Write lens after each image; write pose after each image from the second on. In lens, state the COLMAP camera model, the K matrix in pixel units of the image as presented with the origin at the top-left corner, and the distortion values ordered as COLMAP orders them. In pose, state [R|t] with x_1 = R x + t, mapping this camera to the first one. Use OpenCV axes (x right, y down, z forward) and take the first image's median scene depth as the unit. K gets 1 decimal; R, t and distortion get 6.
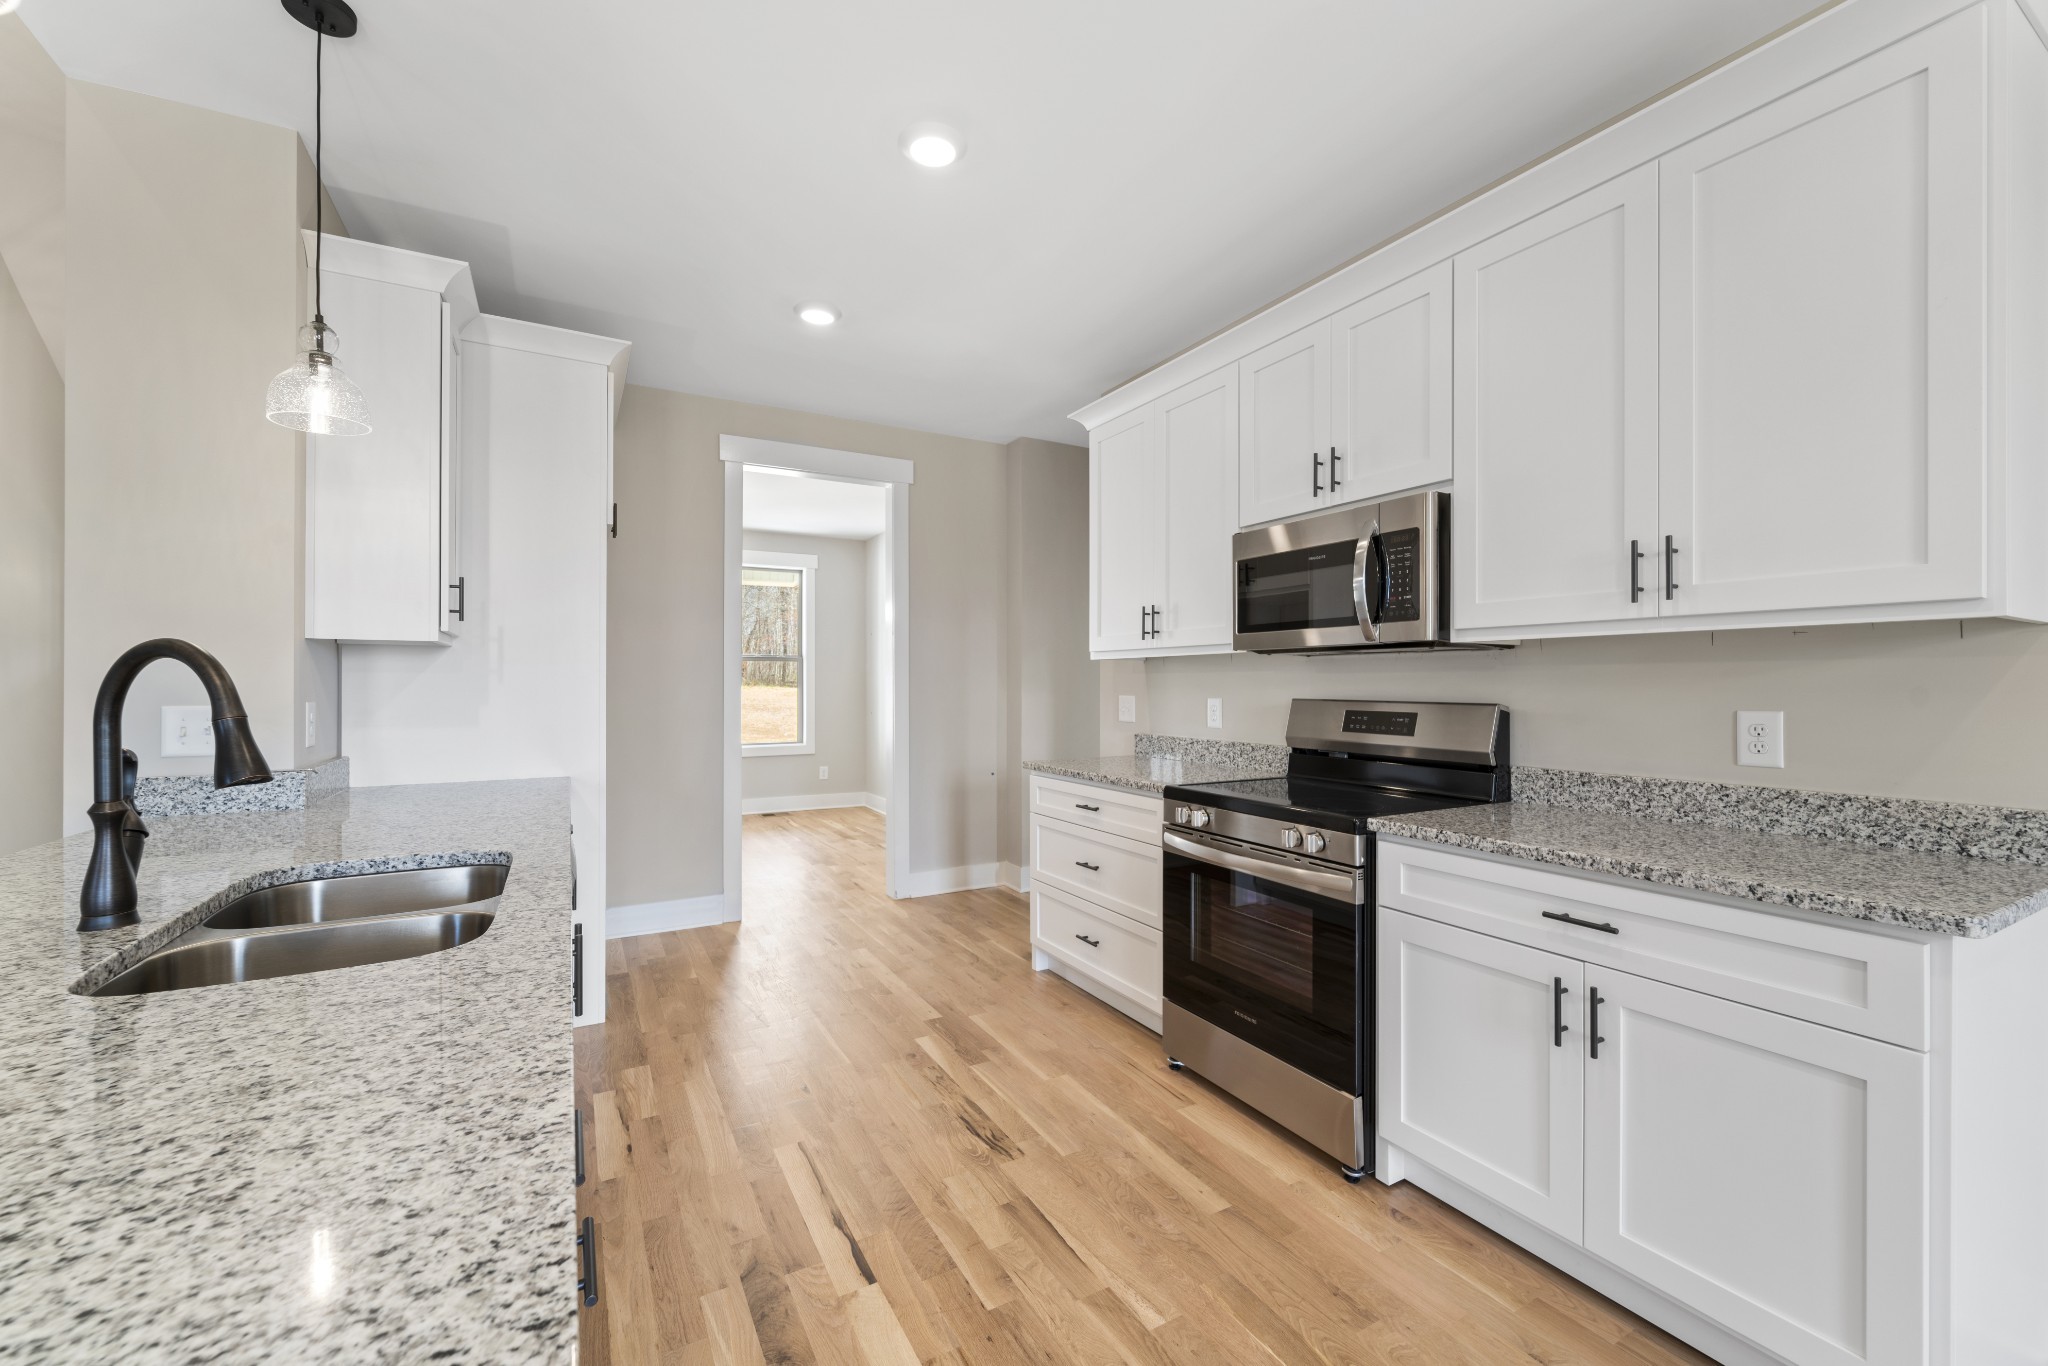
lens RADIAL K [[830.0, 0, 1022.8], [0, 830.0, 687.5], [0, 0, 1]] dist [-0.000950, -0.000780]
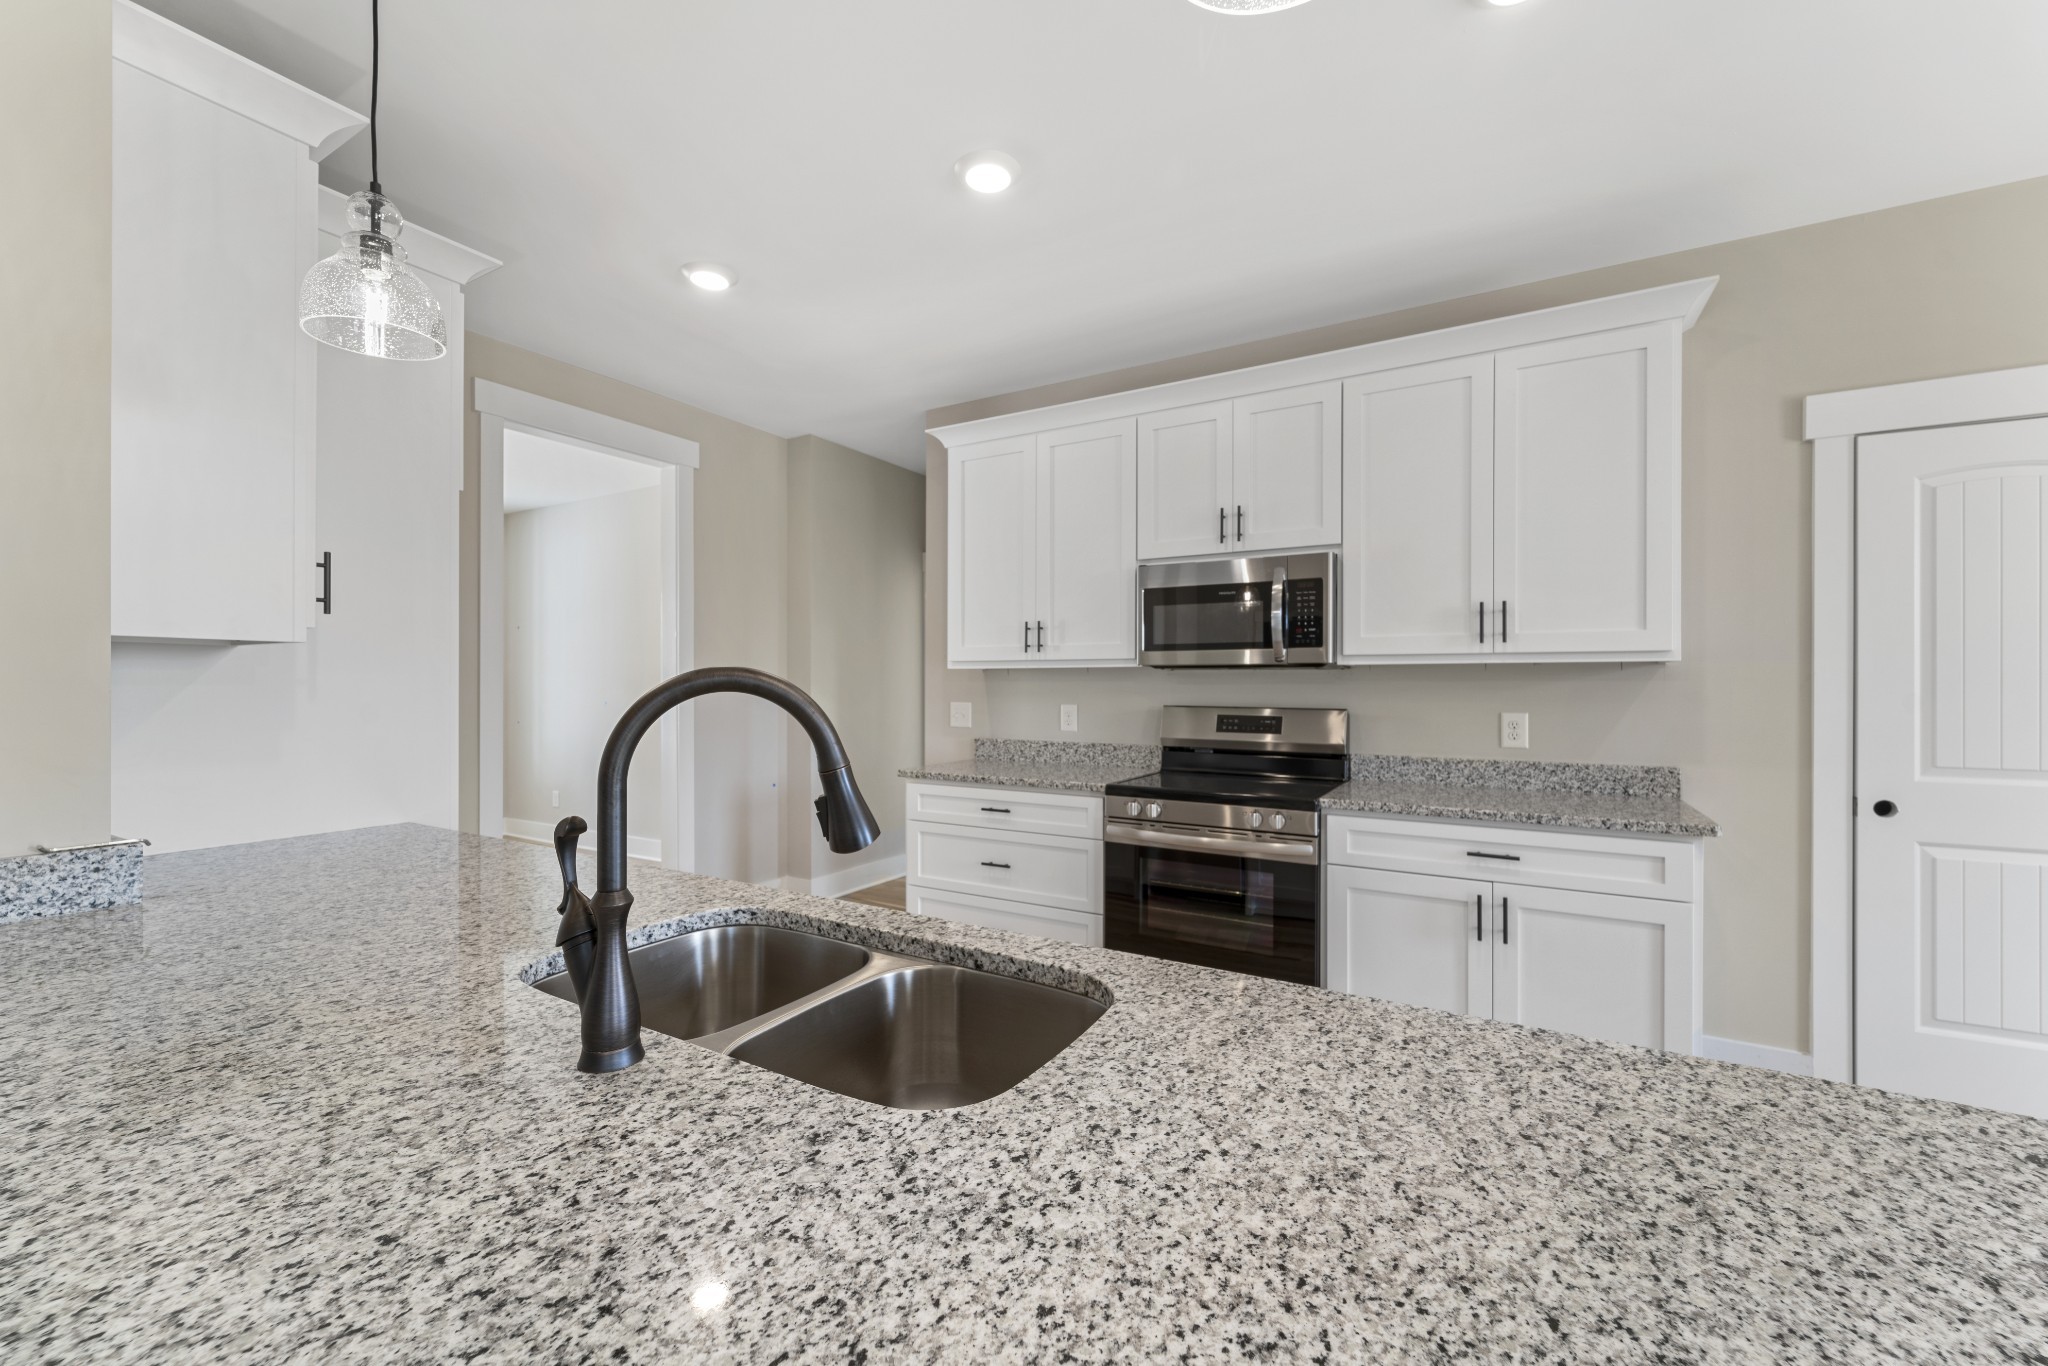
lens RADIAL K [[830.0, 0, 1014.0], [0, 830.0, 687.1], [0, 0, 1]] dist [-0.000950, -0.000780]
pose [[0.862281, -0.002176, 0.506425, -0.595744], [0.001062, 0.999996, 0.002488, -0.020604], [-0.506429, -0.001607, 0.862280, 0.099419]]
